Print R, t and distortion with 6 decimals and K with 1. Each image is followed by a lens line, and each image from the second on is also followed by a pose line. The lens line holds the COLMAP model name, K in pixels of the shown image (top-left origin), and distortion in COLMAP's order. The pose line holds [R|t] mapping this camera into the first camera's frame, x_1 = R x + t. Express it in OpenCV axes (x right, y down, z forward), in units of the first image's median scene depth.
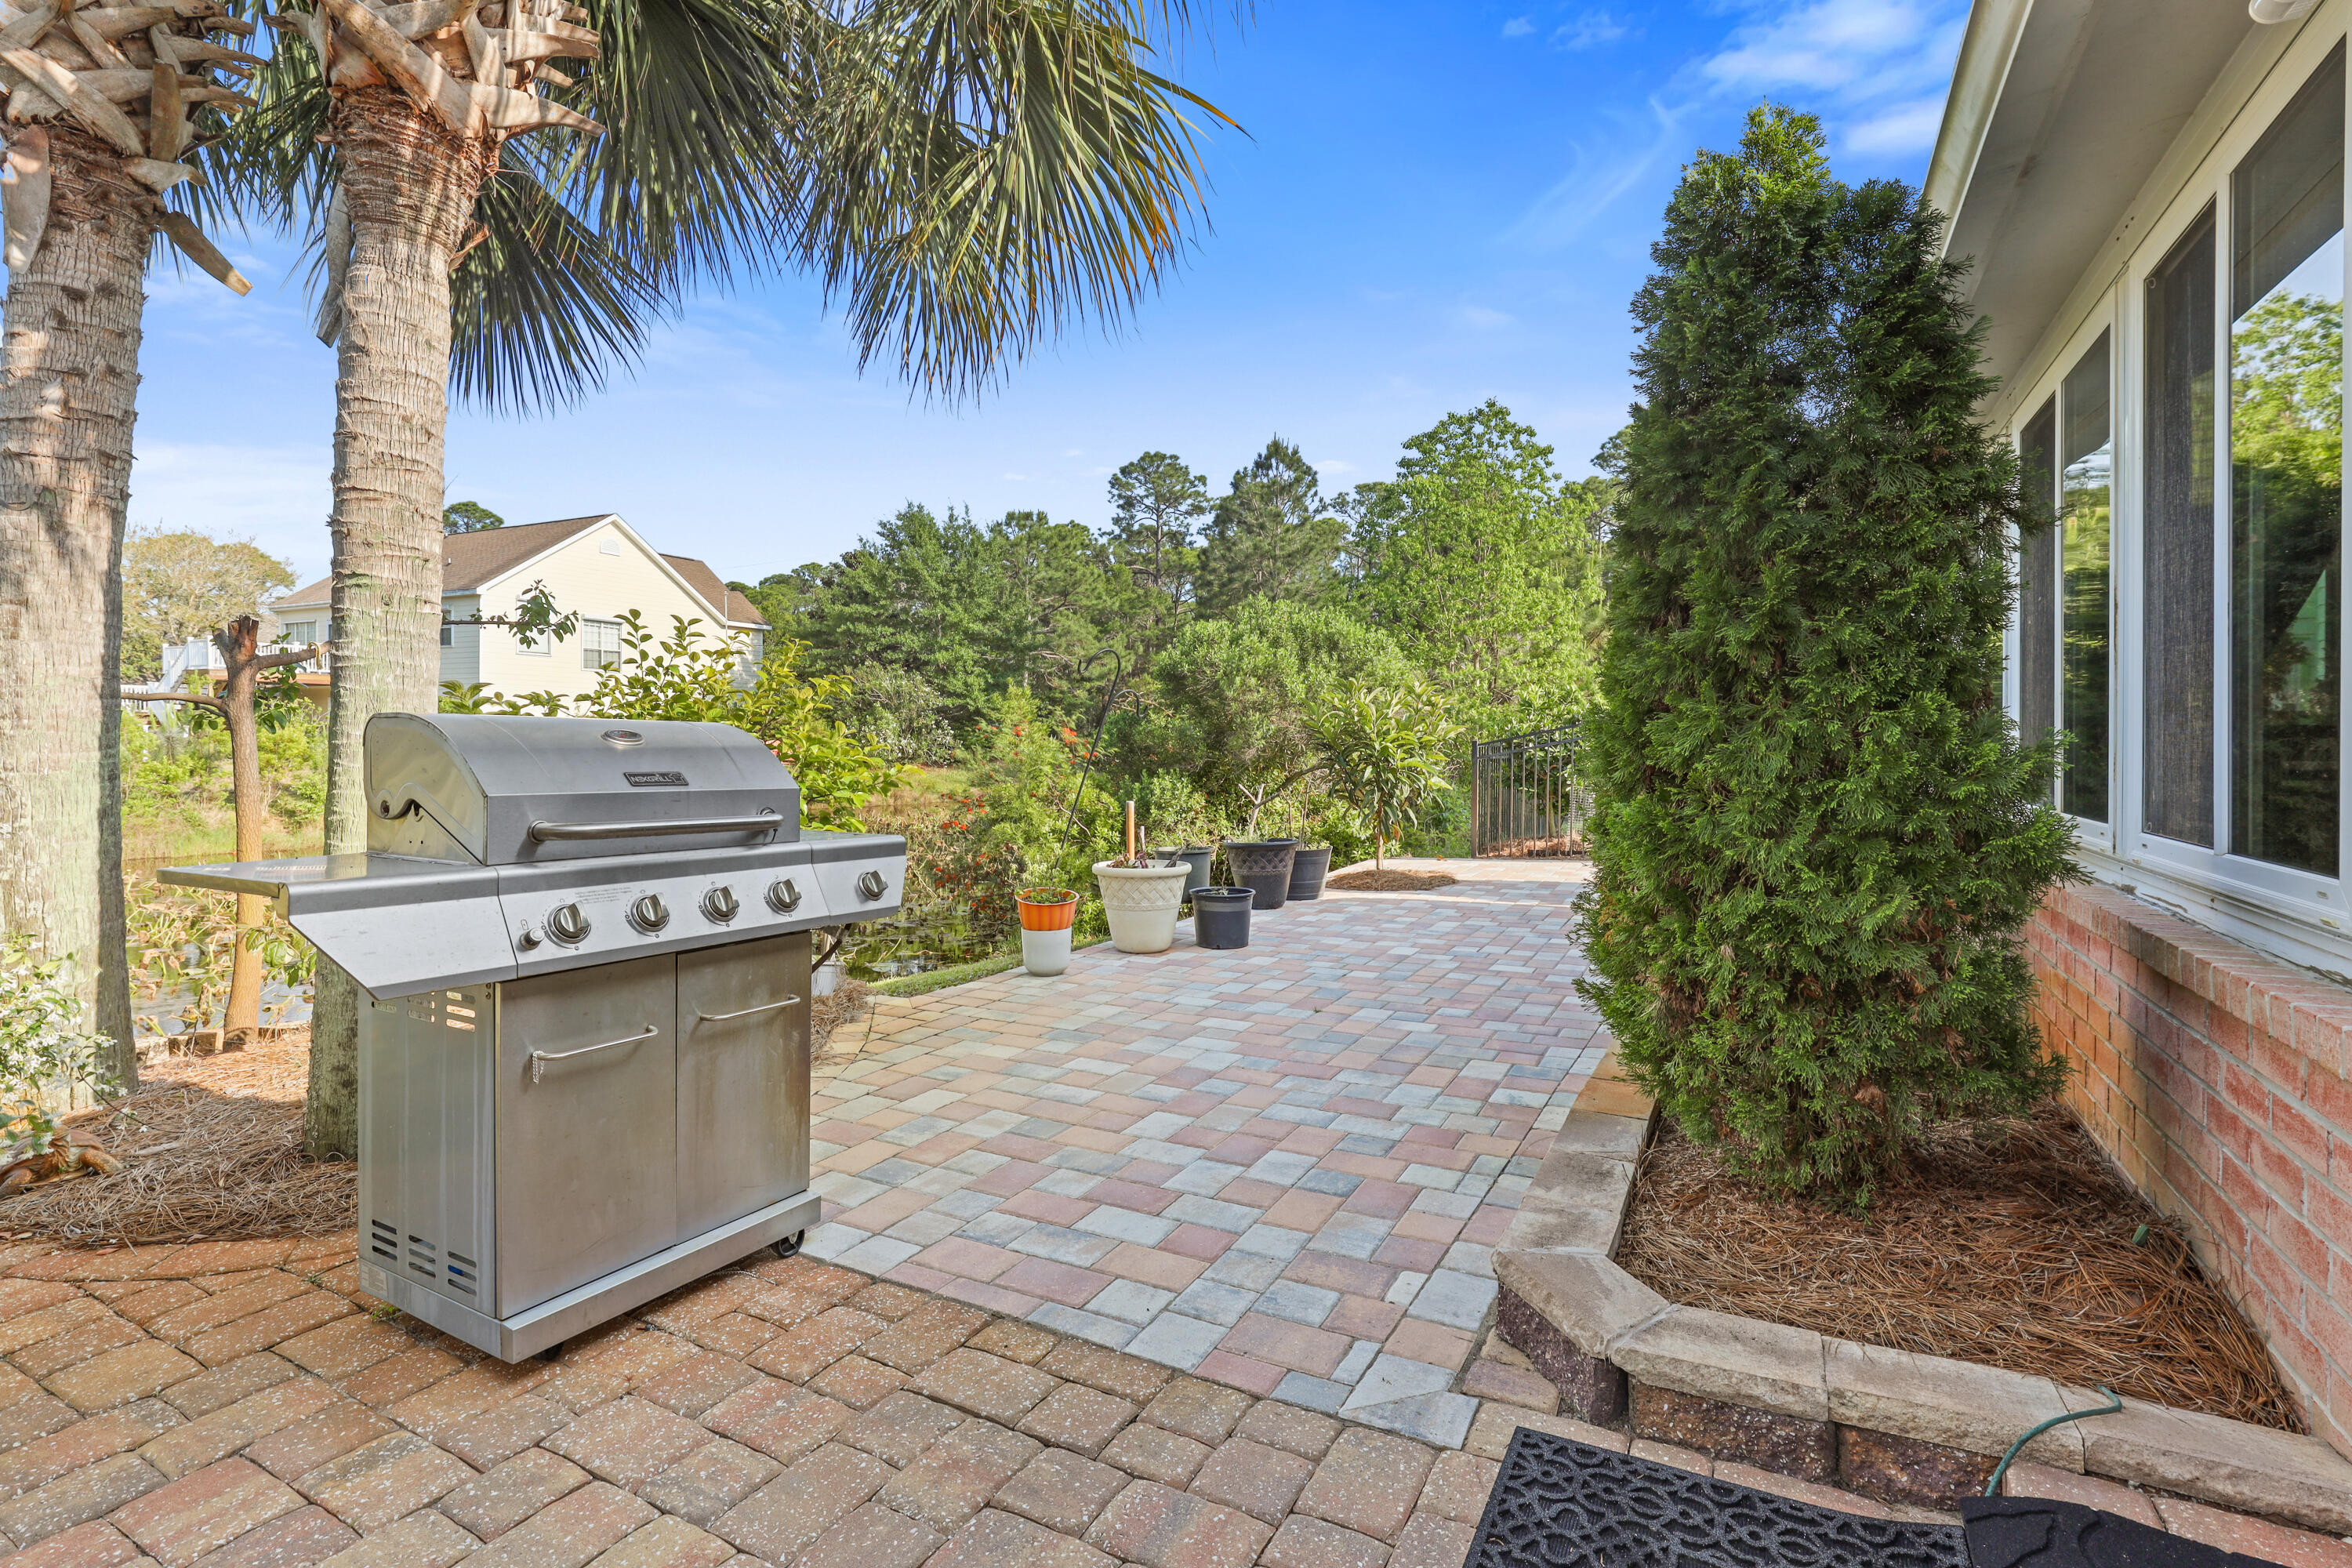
lens RADIAL K [[1111.7, 0, 1174.1], [0, 1111.7, 762.4], [0, 0, 1]] dist [0.010210, -0.000256]
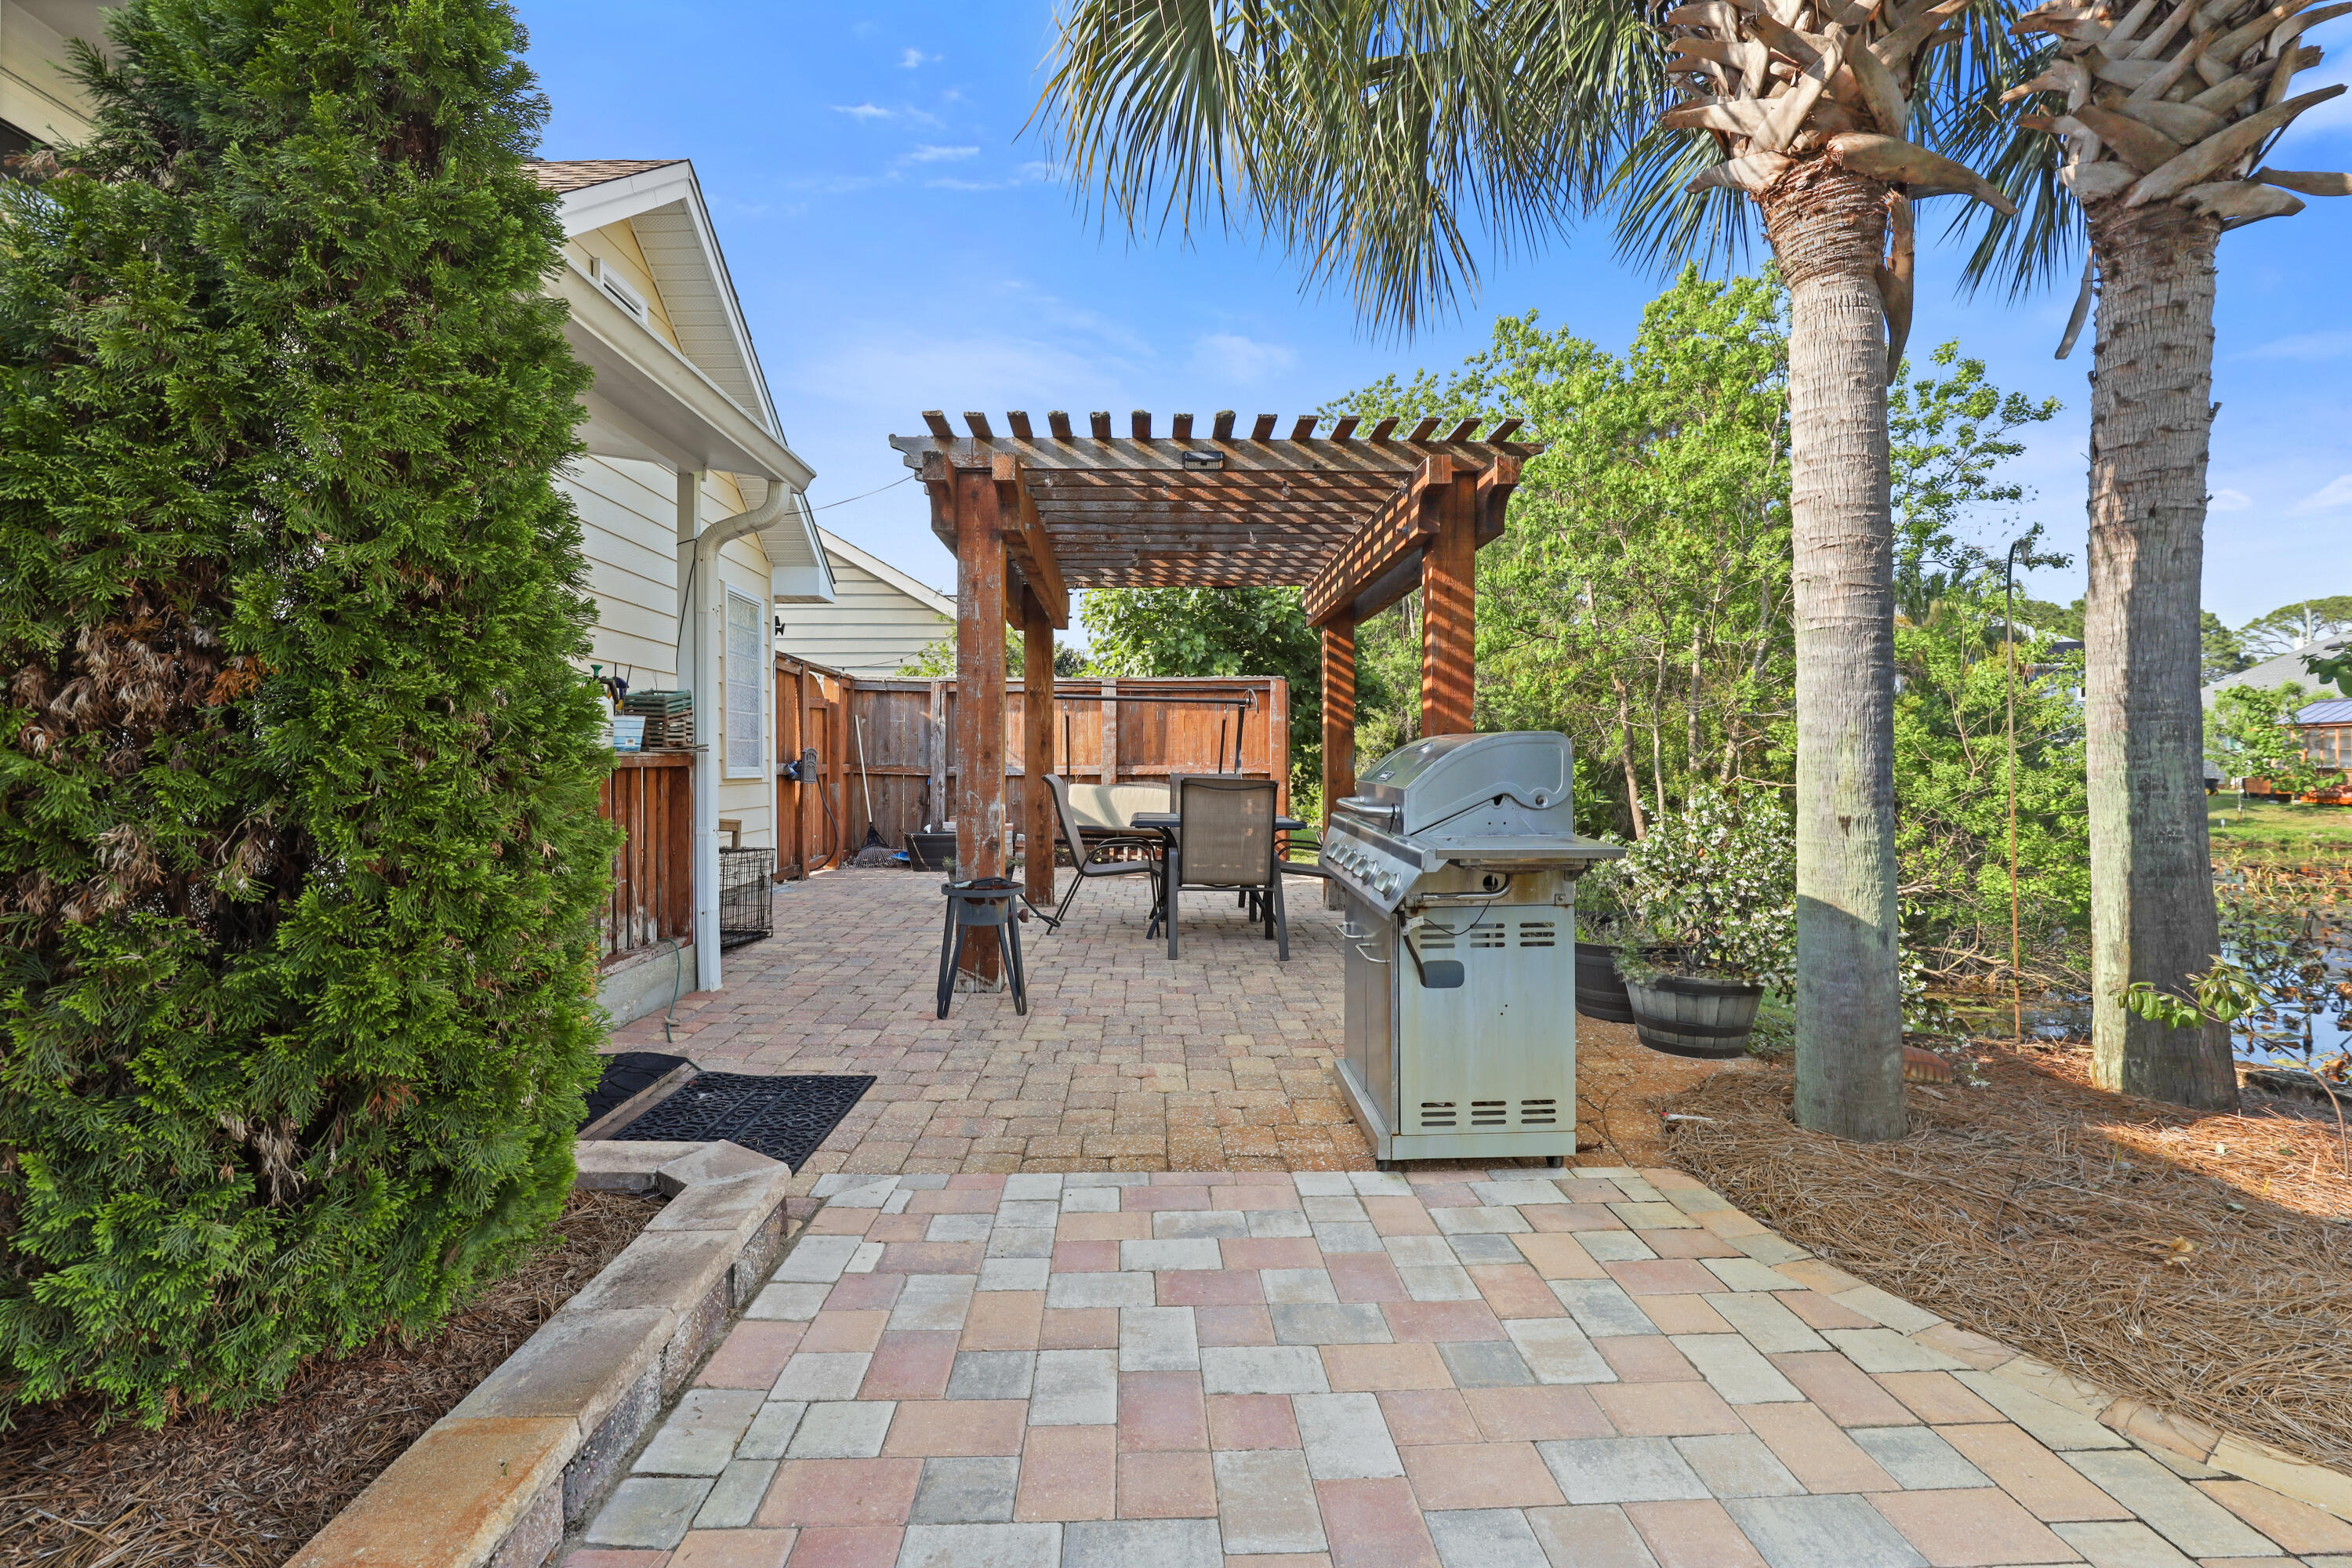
lens RADIAL K [[1101.7, 0, 1176.4], [0, 1101.7, 769.5], [0, 0, 1]] dist [0.004263, 0.002384]
pose [[-0.865971, 0.002328, -0.500089, 0.117141], [-0.011267, 0.999645, 0.024164, -0.005383], [0.499967, 0.026560, -0.865637, 0.502073]]
